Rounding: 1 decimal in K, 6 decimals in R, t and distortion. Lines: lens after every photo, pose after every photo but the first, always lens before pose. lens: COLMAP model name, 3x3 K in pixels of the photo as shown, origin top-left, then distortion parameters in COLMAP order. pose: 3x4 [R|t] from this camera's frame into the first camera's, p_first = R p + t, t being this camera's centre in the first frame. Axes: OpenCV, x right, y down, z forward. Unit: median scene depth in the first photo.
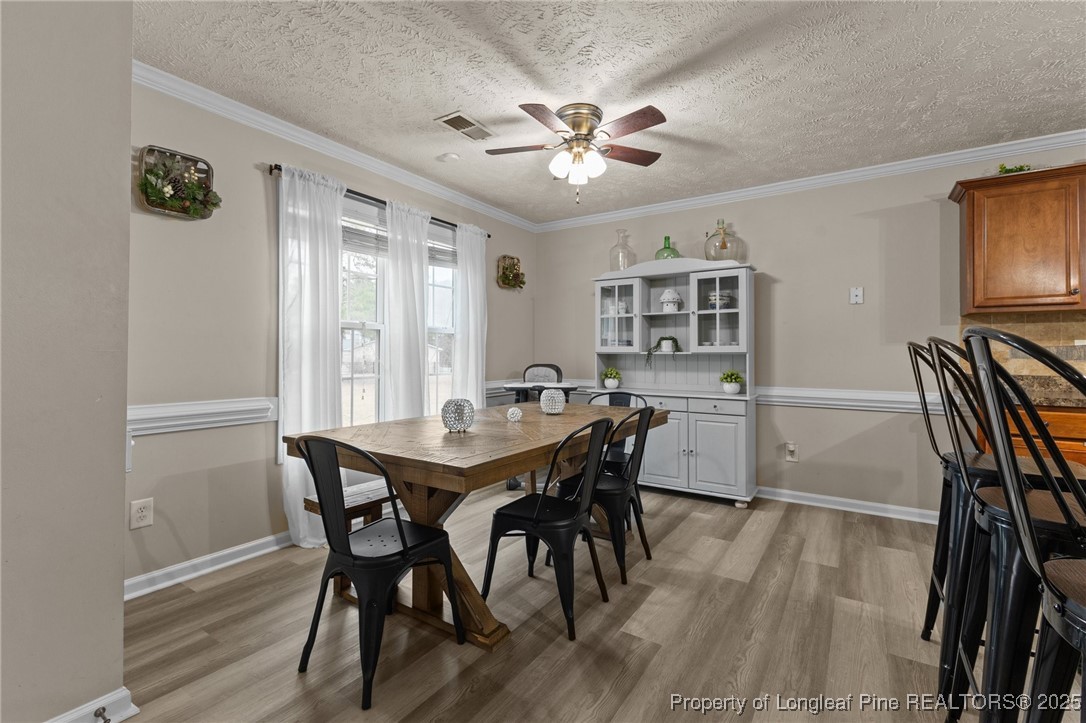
lens RADIAL K [[474.5, 0, 544.3], [0, 474.5, 348.1], [0, 0, 1]] dist [0.000631, -0.000189]
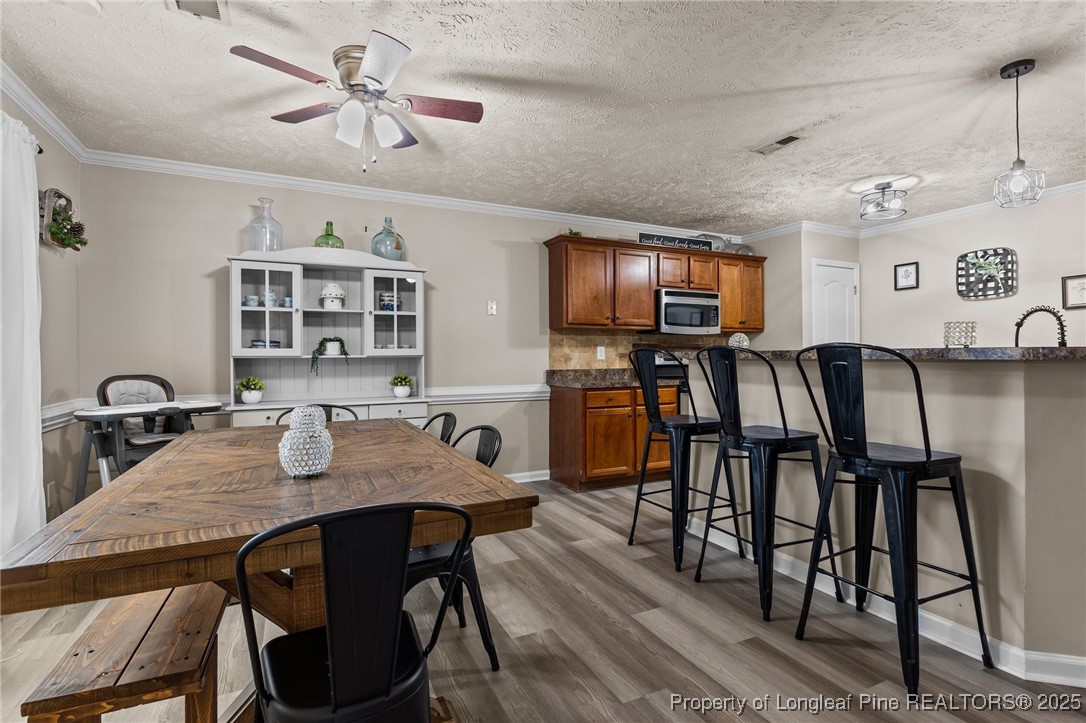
lens RADIAL K [[507.2, 0, 538.7], [0, 507.2, 352.3], [0, 0, 1]] dist [-0.002683, -0.000602]
pose [[0.517591, 0.000145, 0.855628, -0.359004], [-0.001084, 0.999999, 0.000486, 0.001751], [-0.855627, -0.001179, 0.517591, 0.209192]]
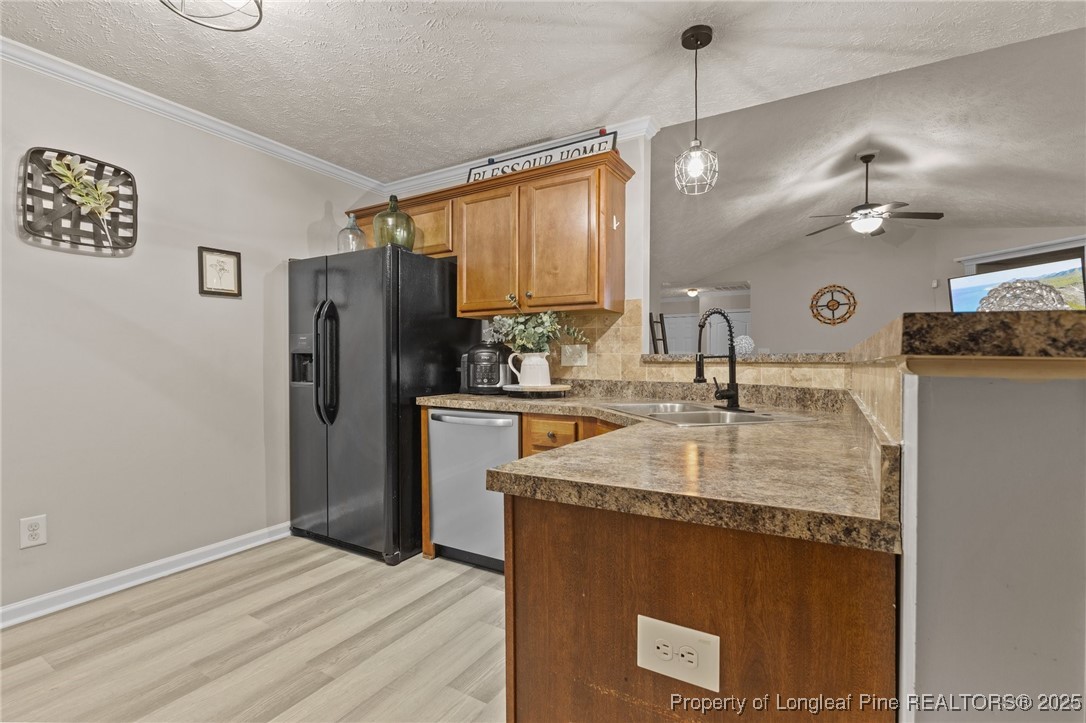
lens RADIAL K [[490.3, 0, 543.5], [0, 490.3, 364.5], [0, 0, 1]] dist [-0.009776, 0.000031]
pose [[-0.999050, -0.006956, -0.043022, 0.652865], [-0.006825, 0.999972, -0.003192, 0.013477], [0.043043, -0.002895, -0.999069, 0.548003]]
